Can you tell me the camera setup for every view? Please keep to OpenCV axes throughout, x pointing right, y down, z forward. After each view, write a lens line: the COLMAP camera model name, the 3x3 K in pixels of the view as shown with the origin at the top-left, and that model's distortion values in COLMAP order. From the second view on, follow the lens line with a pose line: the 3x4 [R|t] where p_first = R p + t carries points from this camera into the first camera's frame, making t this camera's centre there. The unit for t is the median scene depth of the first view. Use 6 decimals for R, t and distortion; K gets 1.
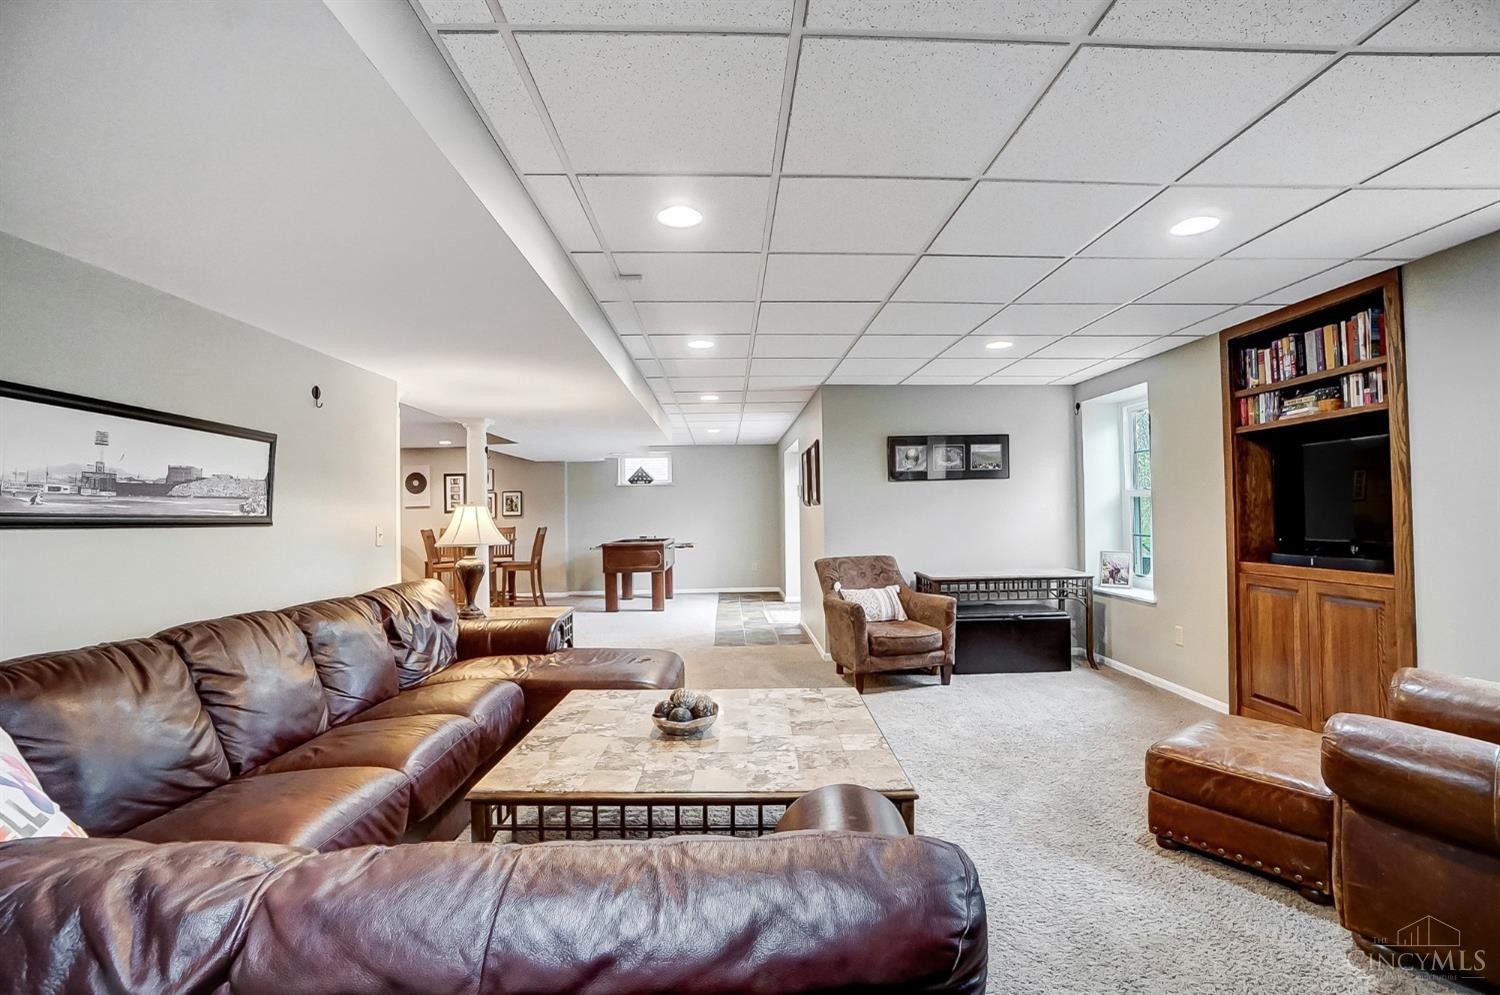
lens RADIAL K [[656.9, 0, 738.1], [0, 656.9, 495.3], [0, 0, 1]] dist [-0.020450, -0.000040]
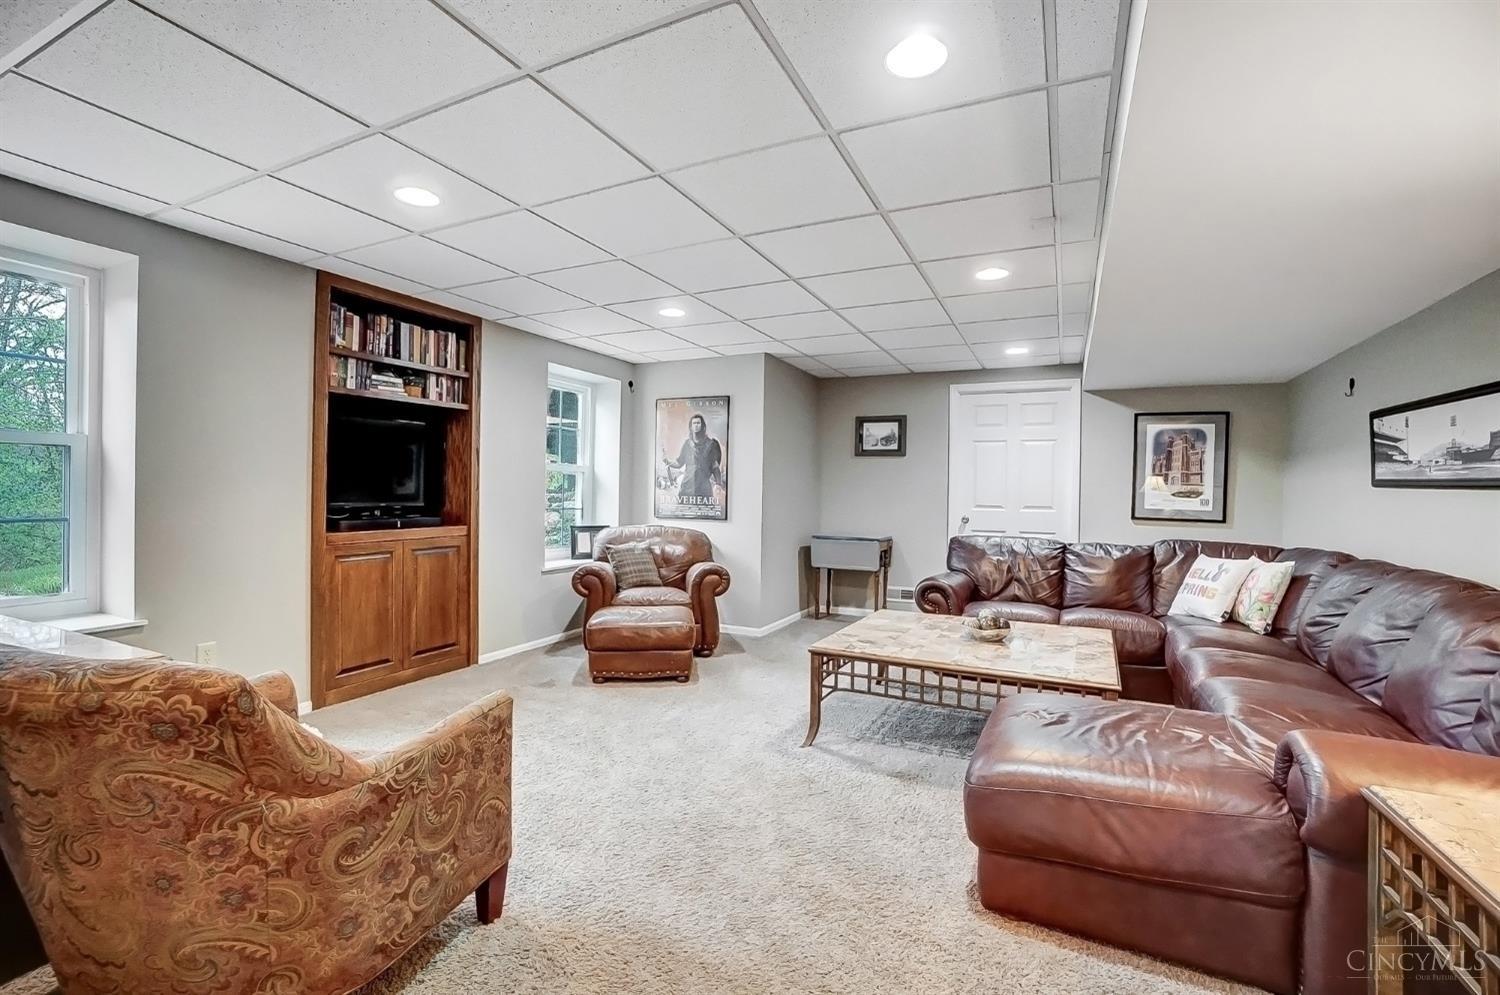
lens RADIAL K [[669.0, 0, 740.1], [0, 669.0, 495.6], [0, 0, 1]] dist [-0.042326, 0.007247]
pose [[-0.886848, -0.002230, 0.462056, -0.216821], [-0.013588, 0.999682, -0.021256, 0.080876], [-0.461862, -0.025129, -0.886596, 2.053368]]
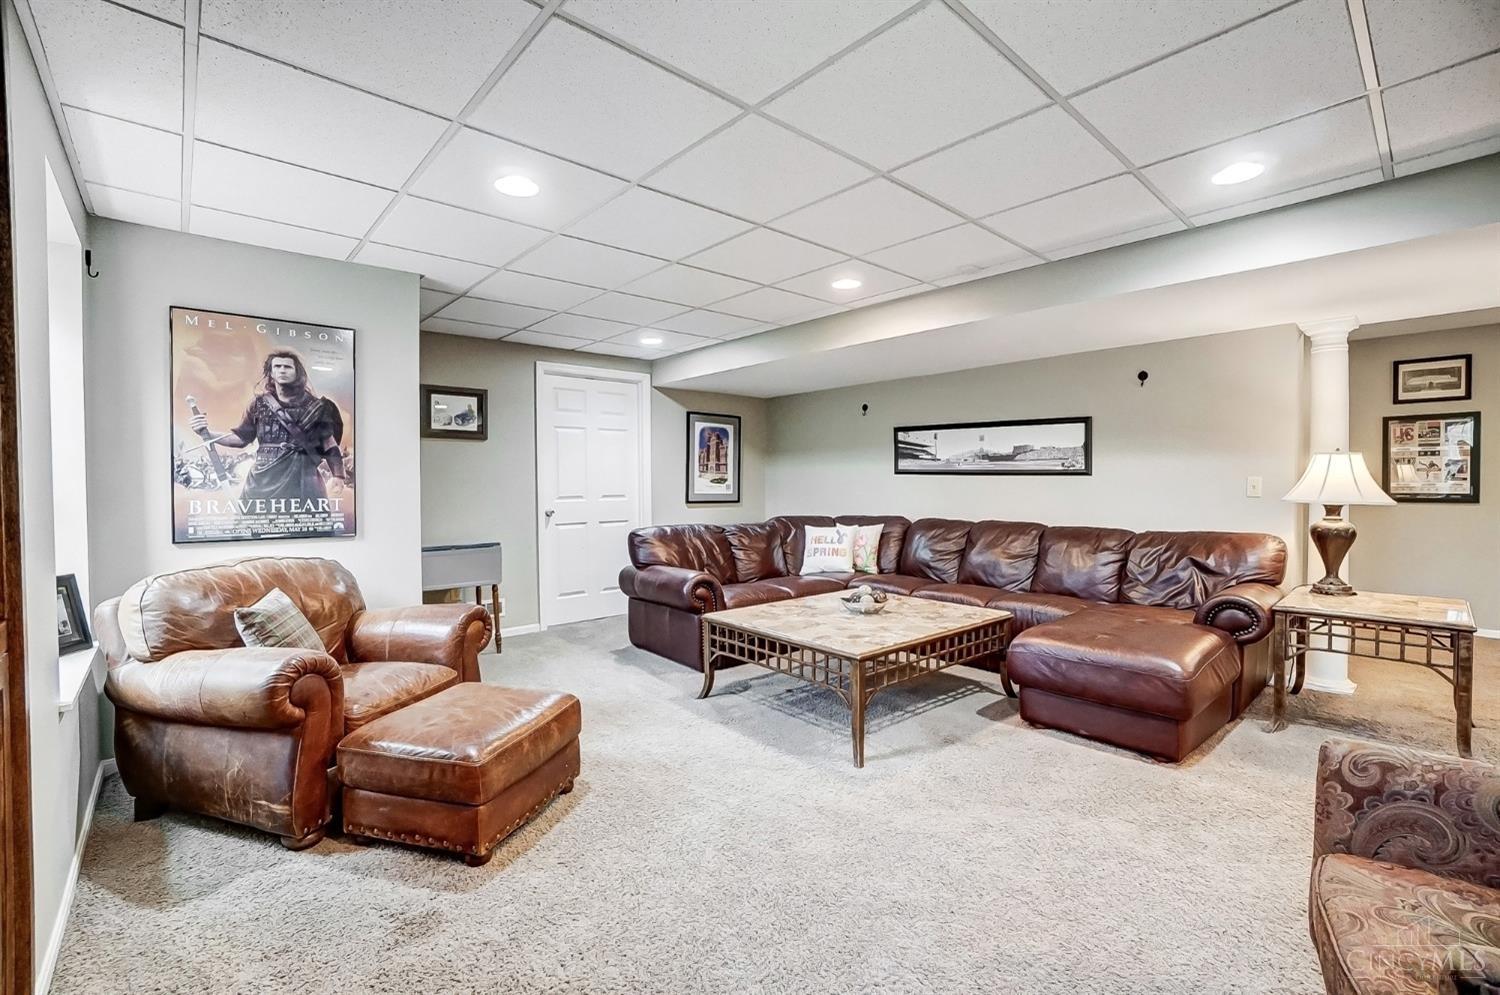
lens RADIAL K [[669.0, 0, 750.8], [0, 669.0, 494.9], [0, 0, 1]] dist [-0.042326, 0.007247]
pose [[-0.758589, 0.031273, -0.650818, 0.931935], [0.032450, 0.999421, 0.010201, 0.050765], [0.650761, -0.013380, -0.759165, 1.681879]]
